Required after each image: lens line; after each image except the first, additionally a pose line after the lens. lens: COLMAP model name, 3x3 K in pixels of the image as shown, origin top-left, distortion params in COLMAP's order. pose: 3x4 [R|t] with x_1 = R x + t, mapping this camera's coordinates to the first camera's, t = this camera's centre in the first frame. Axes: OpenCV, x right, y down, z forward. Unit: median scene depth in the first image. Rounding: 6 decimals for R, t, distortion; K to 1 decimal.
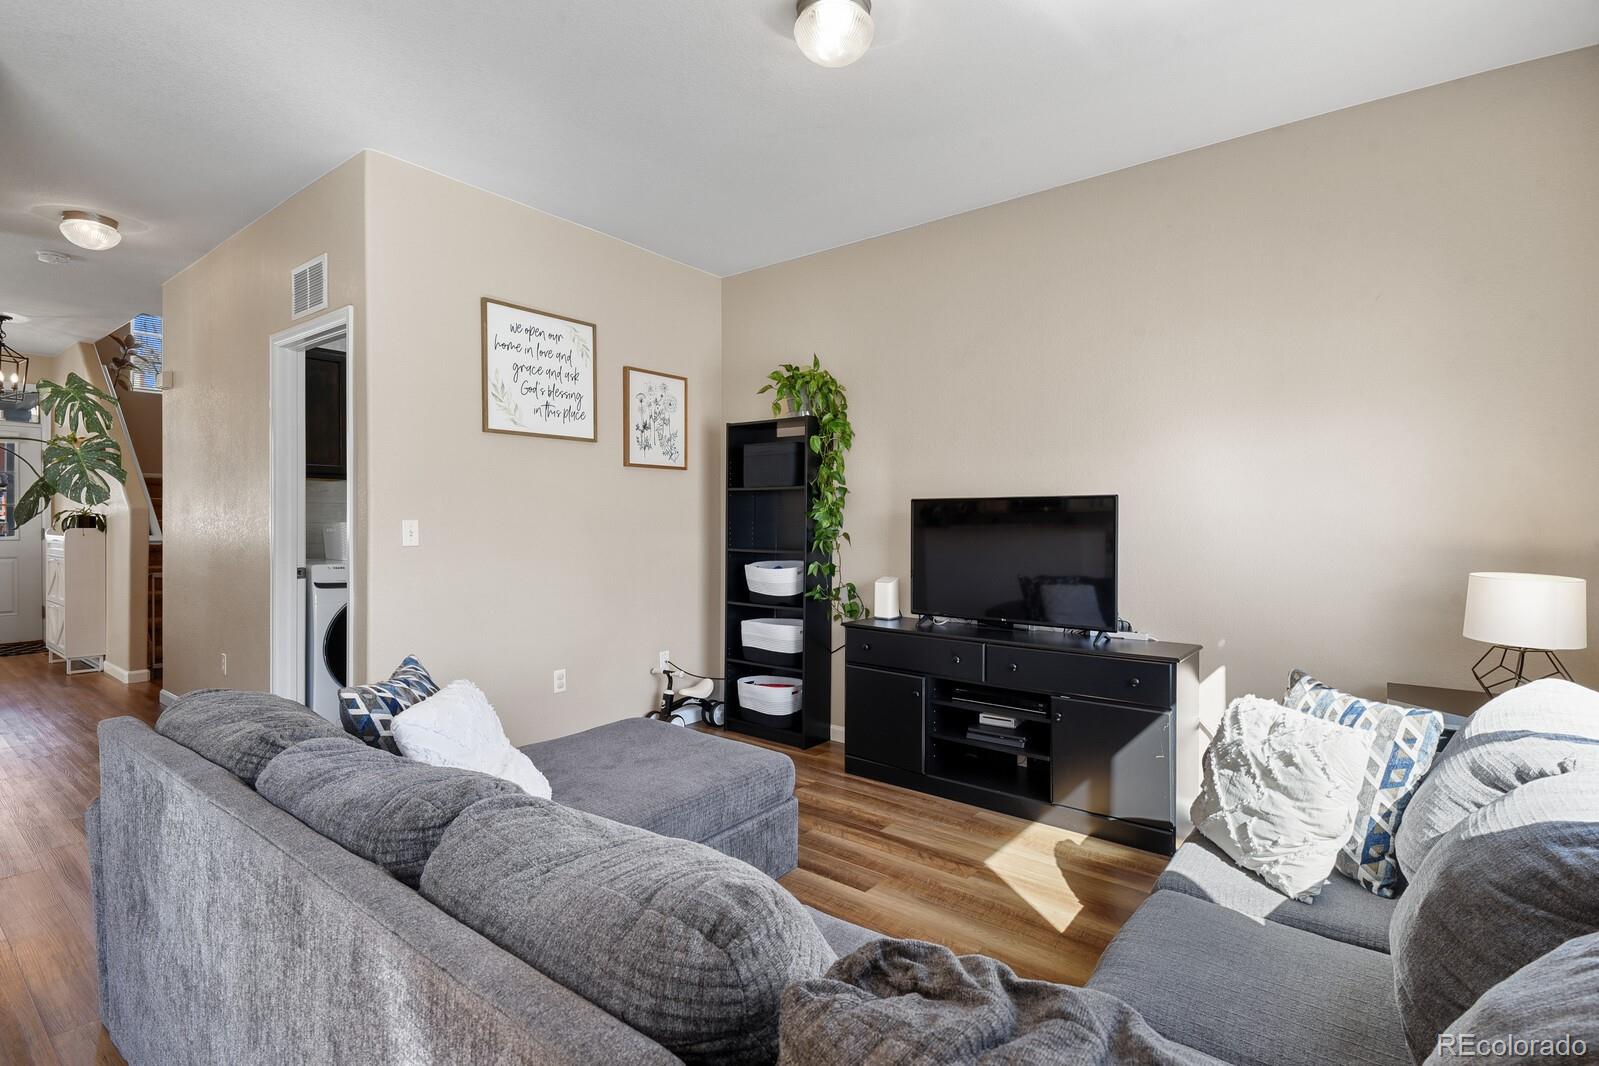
lens RADIAL K [[757.5, 0, 803.0], [0, 757.5, 524.8], [0, 0, 1]] dist [0.001938, -0.018764]
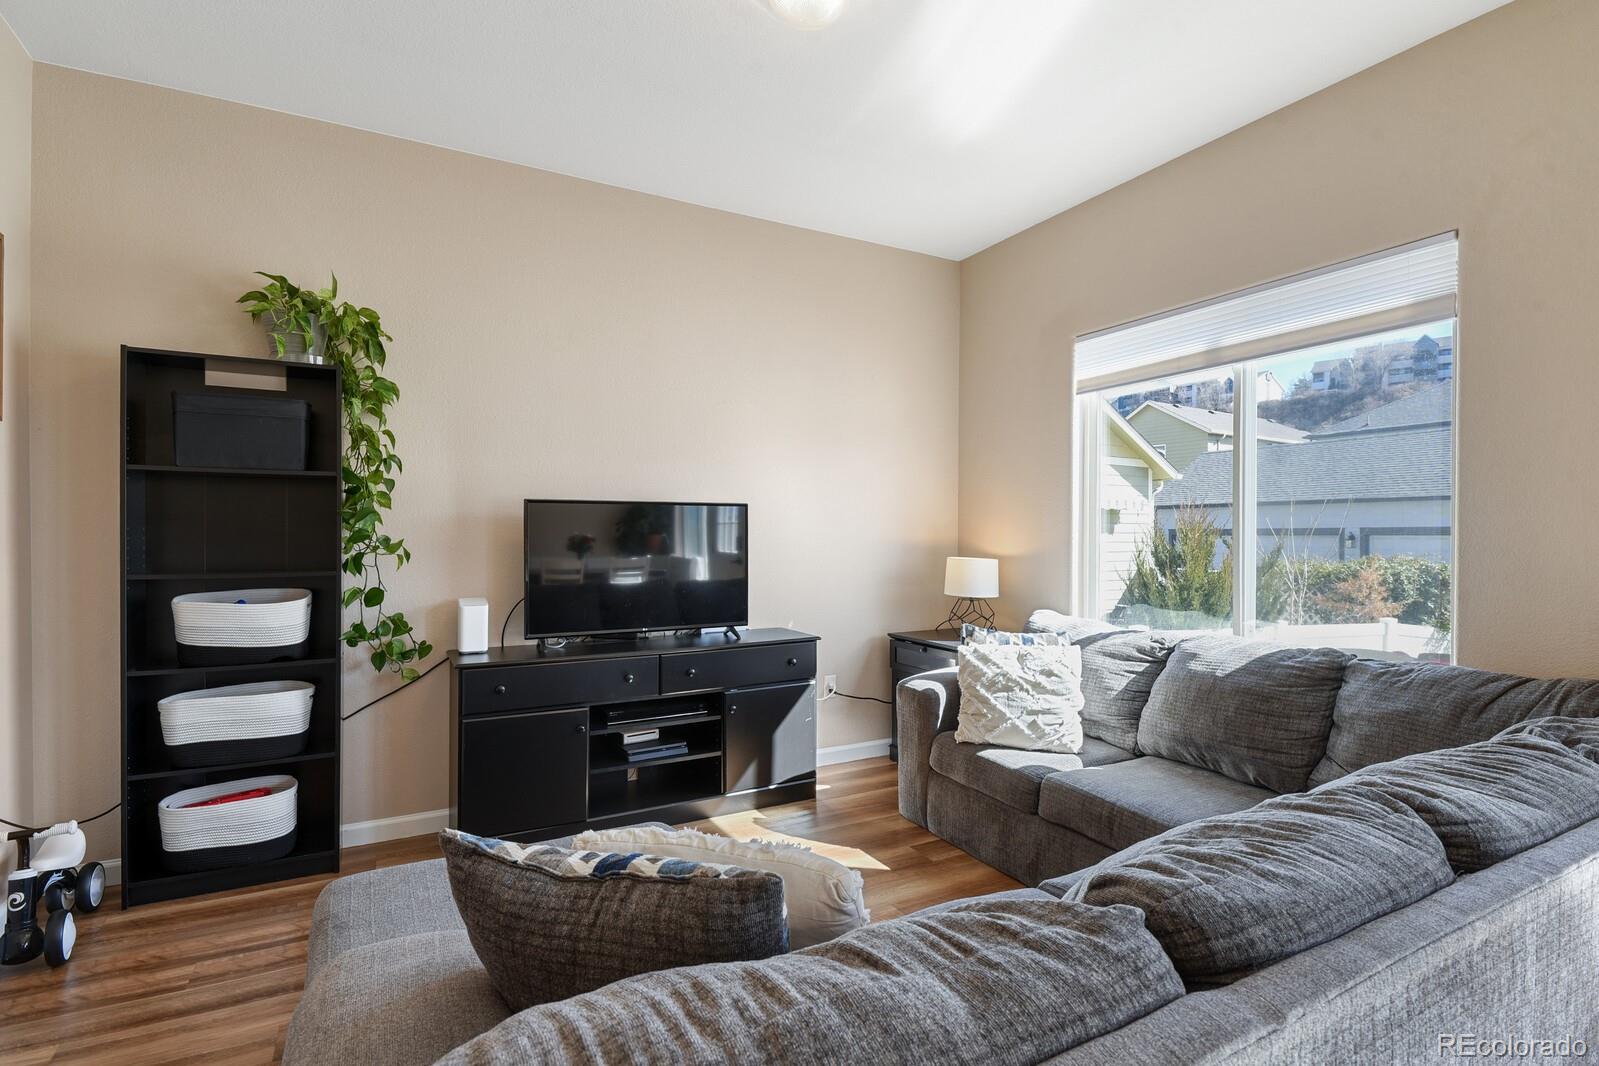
lens RADIAL K [[757.5, 0, 803.0], [0, 757.5, 524.8], [0, 0, 1]] dist [0.001938, -0.018764]
pose [[0.364632, 0.003623, 0.931145, -0.443968], [0.002306, 0.999986, -0.004793, -0.001285], [-0.931149, 0.003895, 0.364619, 0.369742]]
